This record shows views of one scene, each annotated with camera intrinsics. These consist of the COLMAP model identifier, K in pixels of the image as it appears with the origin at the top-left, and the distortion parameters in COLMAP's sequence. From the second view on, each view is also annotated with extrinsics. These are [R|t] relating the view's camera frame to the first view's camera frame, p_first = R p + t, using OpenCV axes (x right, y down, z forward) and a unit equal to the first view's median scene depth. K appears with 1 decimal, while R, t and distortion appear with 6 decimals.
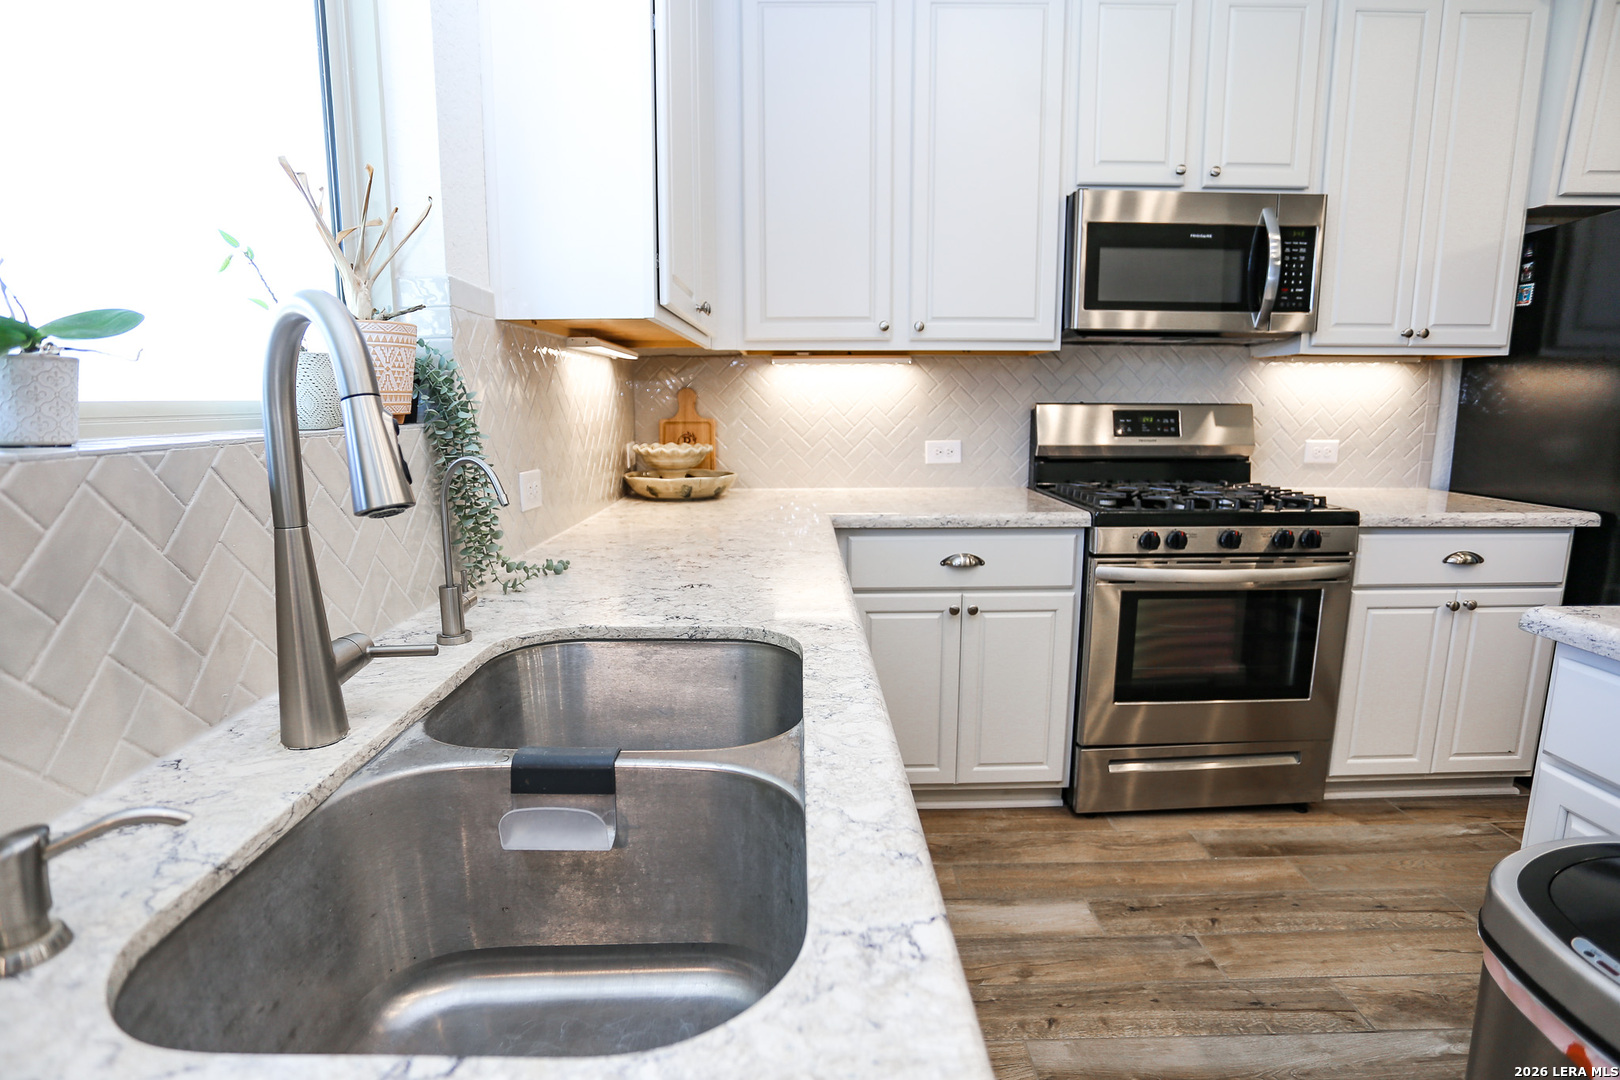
lens RADIAL K [[819.3, 0, 803.2], [0, 819.3, 543.1], [0, 0, 1]] dist [-0.067688, 0.029730]
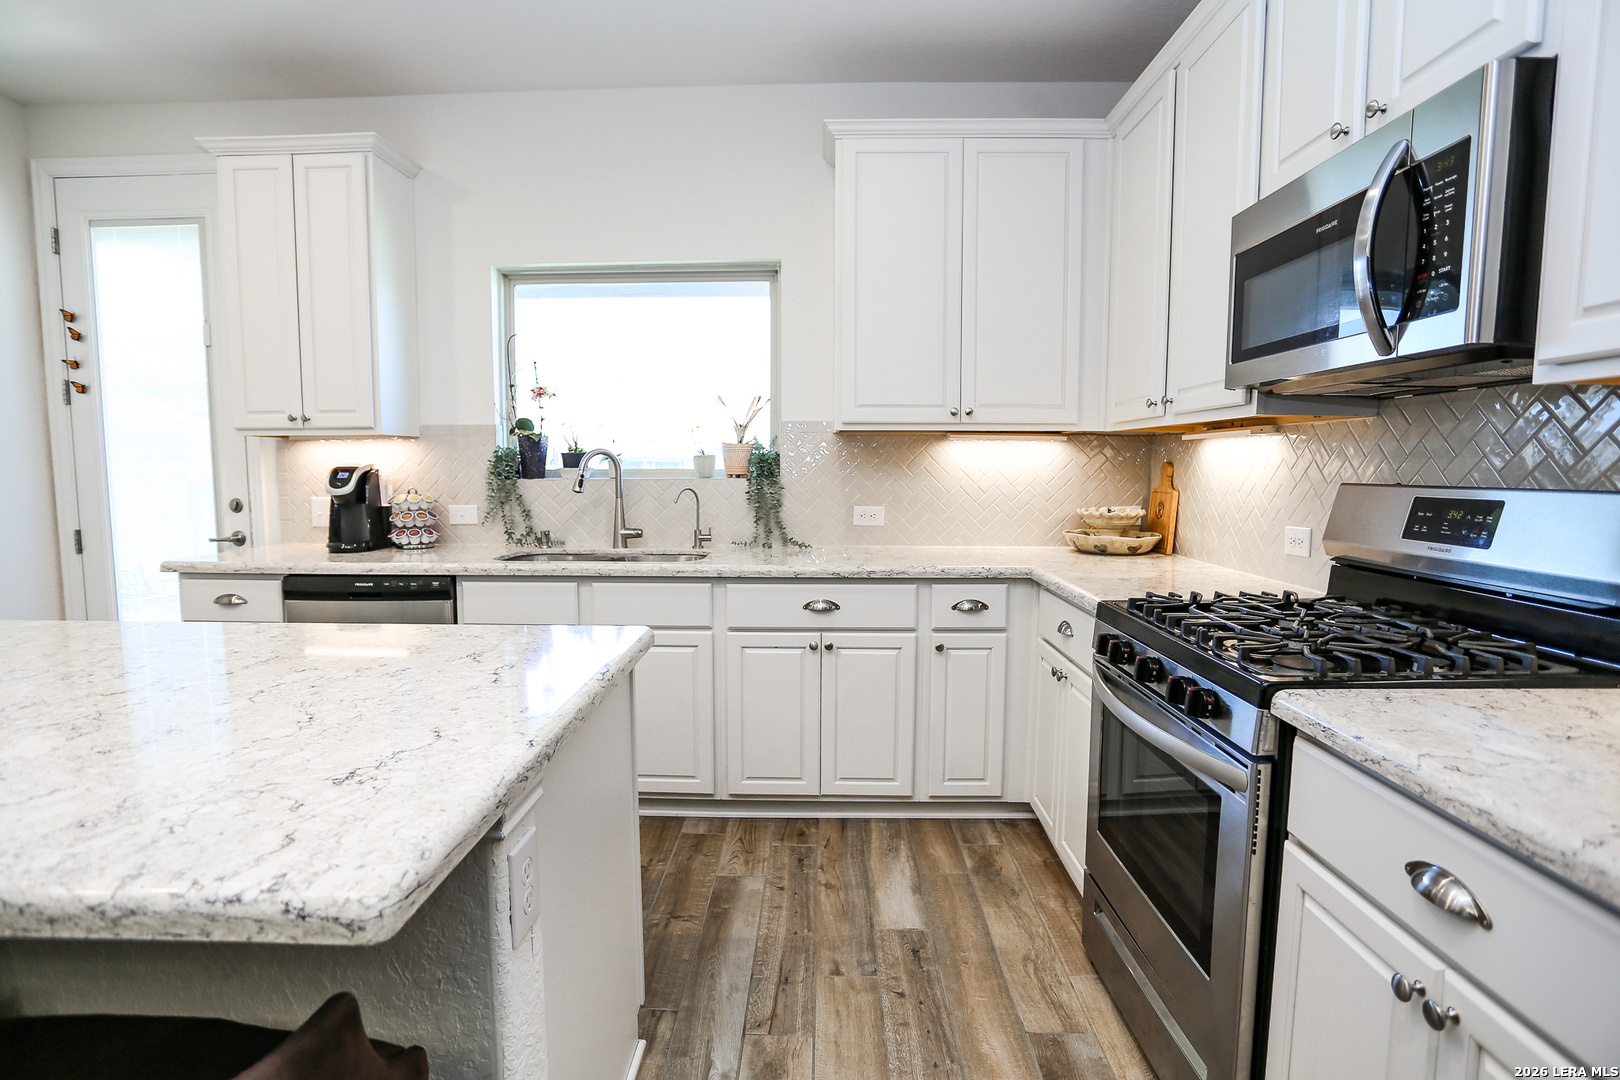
lens RADIAL K [[815.0, 0, 800.0], [0, 815.0, 542.4], [0, 0, 1]] dist [-0.084742, 0.037081]
pose [[-0.036899, 0.097835, -0.994518, 1.158102], [-0.174241, 0.979322, 0.102805, -0.125625], [0.984012, 0.177079, -0.019089, 0.637265]]
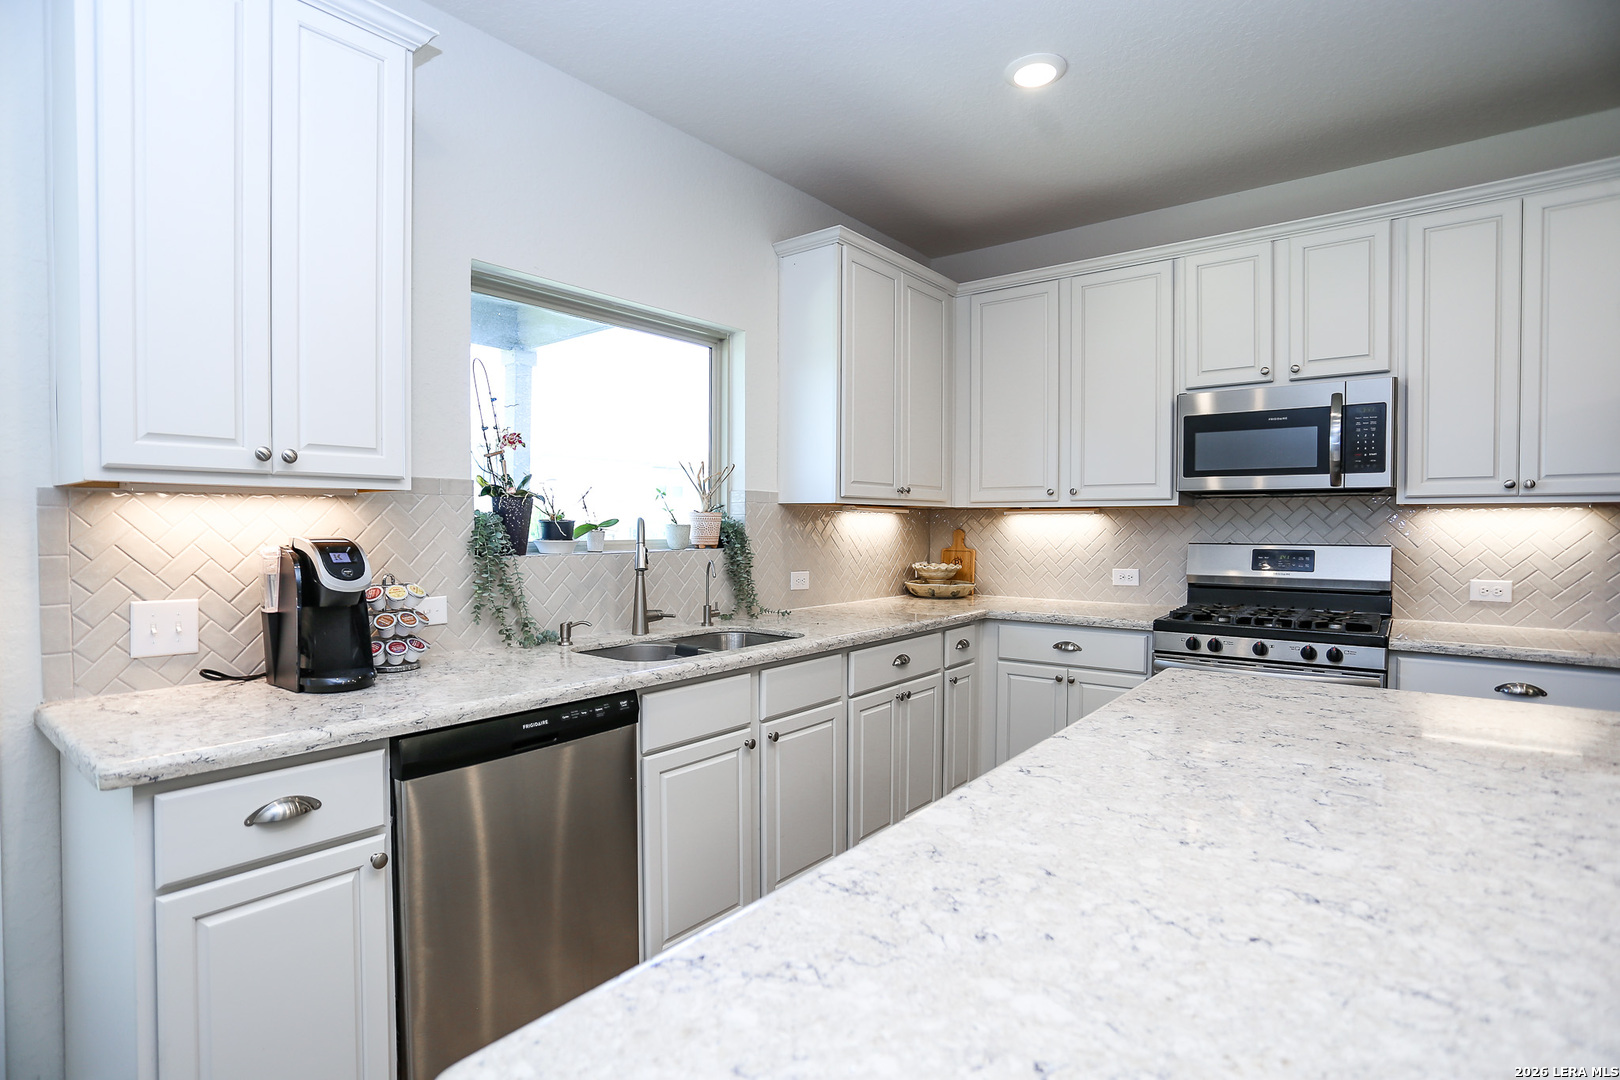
lens RADIAL K [[803.1, 0, 803.7], [0, 803.1, 542.2], [0, 0, 1]] dist [-0.075086, 0.034594]
pose [[0.778175, 0.019334, -0.627749, 0.698611], [-0.113660, 0.987357, -0.110485, 0.046556], [0.617677, 0.157327, 0.770535, -0.436650]]
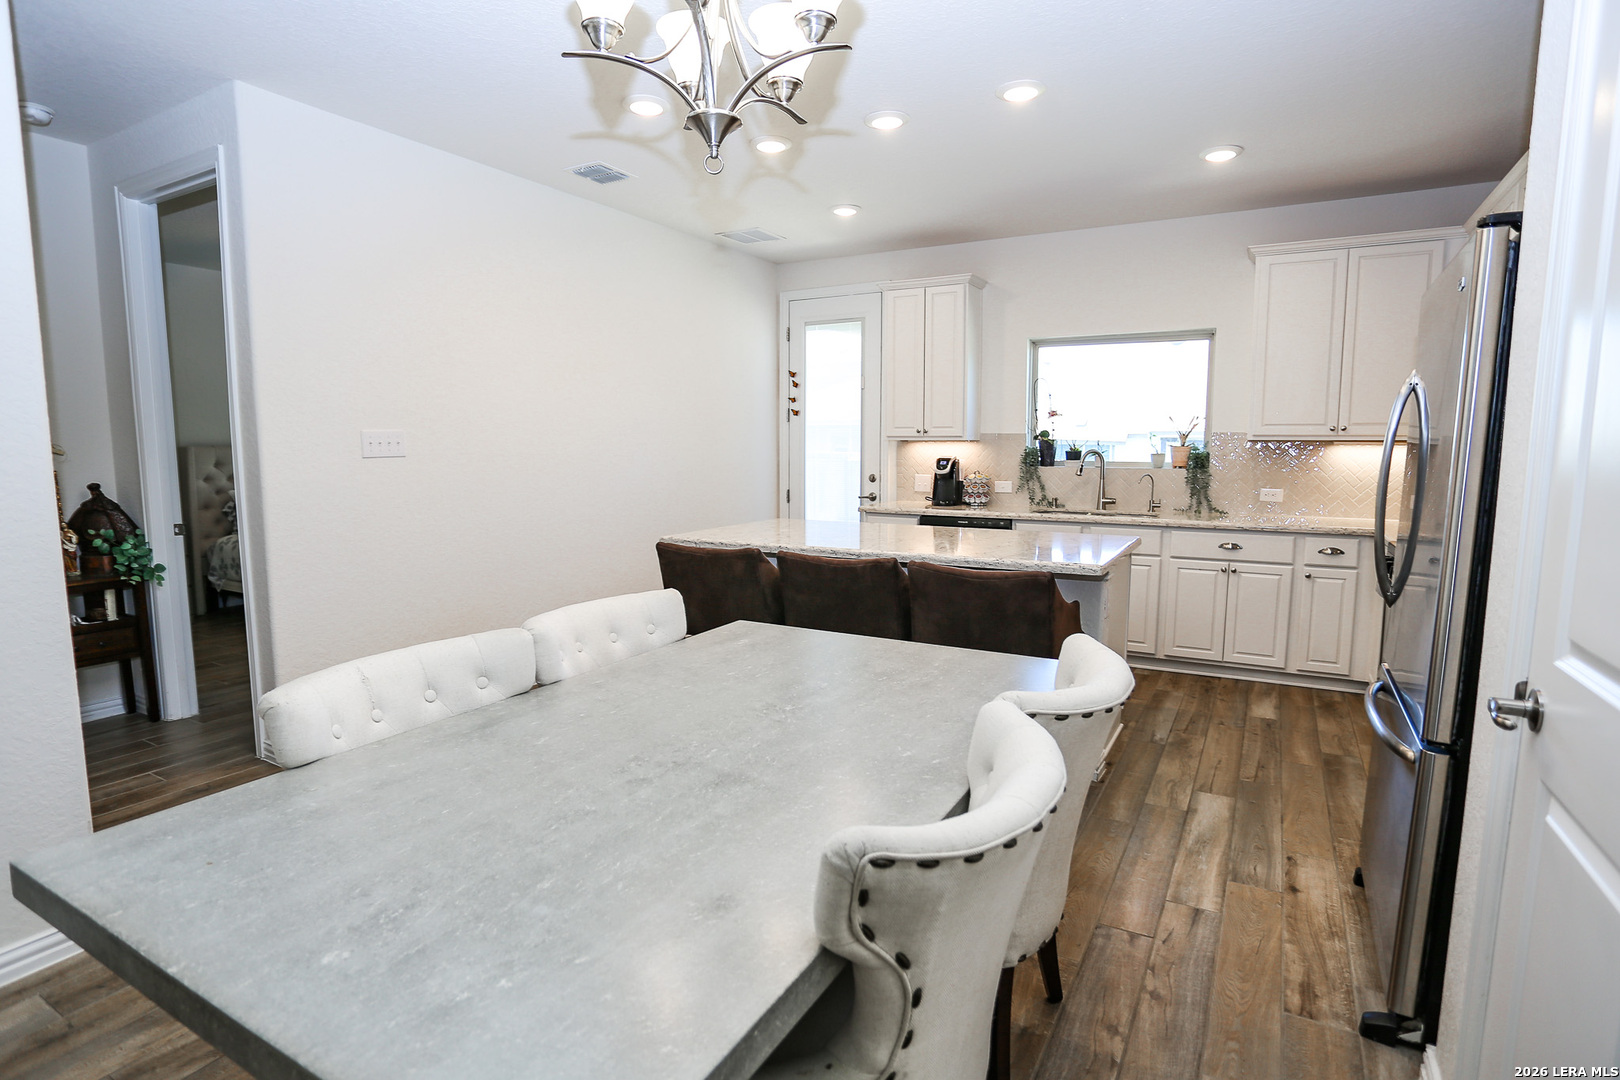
lens RADIAL K [[834.6, 0, 802.8], [0, 834.6, 542.5], [0, 0, 1]] dist [-0.079425, 0.041201]
pose [[-0.505177, 0.103321, -0.856809, 2.194391], [-0.148404, 0.967618, 0.204183, -0.179580], [0.850160, 0.230303, -0.473485, 0.716073]]
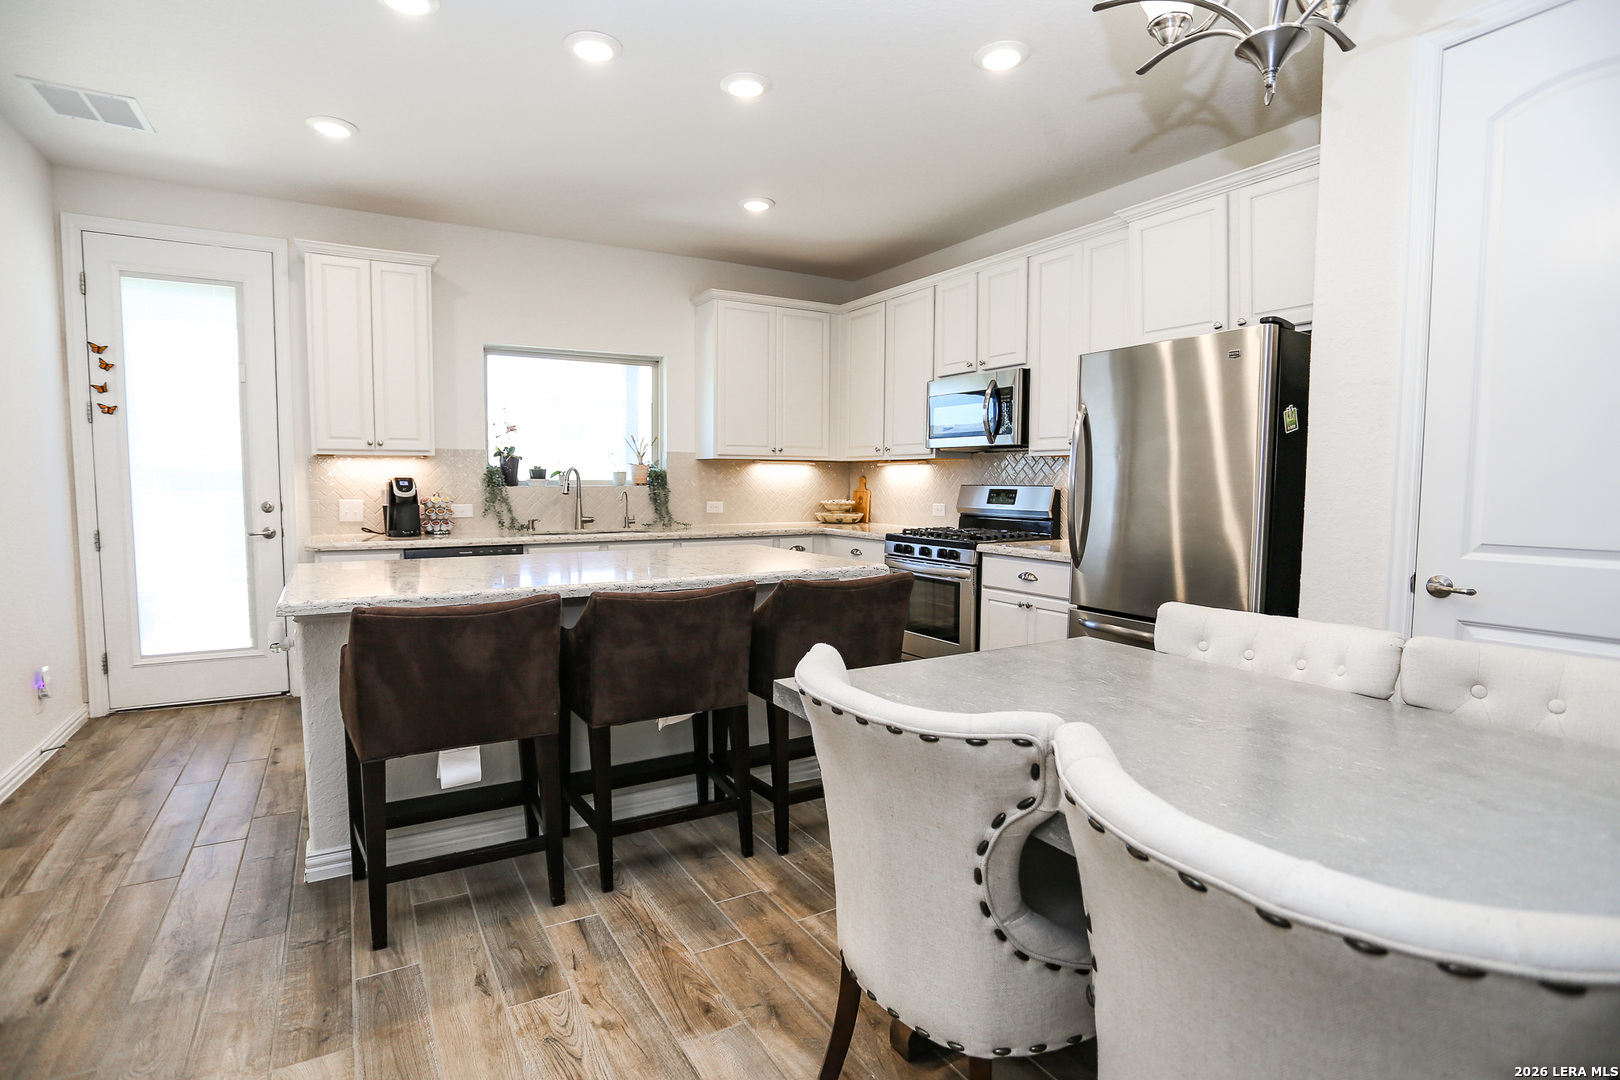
lens RADIAL K [[803.1, 0, 803.7], [0, 803.1, 542.2], [0, 0, 1]] dist [-0.075086, 0.034594]
pose [[0.501761, 0.073303, -0.861895, 1.960125], [-0.156010, 0.987732, -0.006818, 0.031498], [0.850821, 0.137885, 0.507041, -0.254997]]
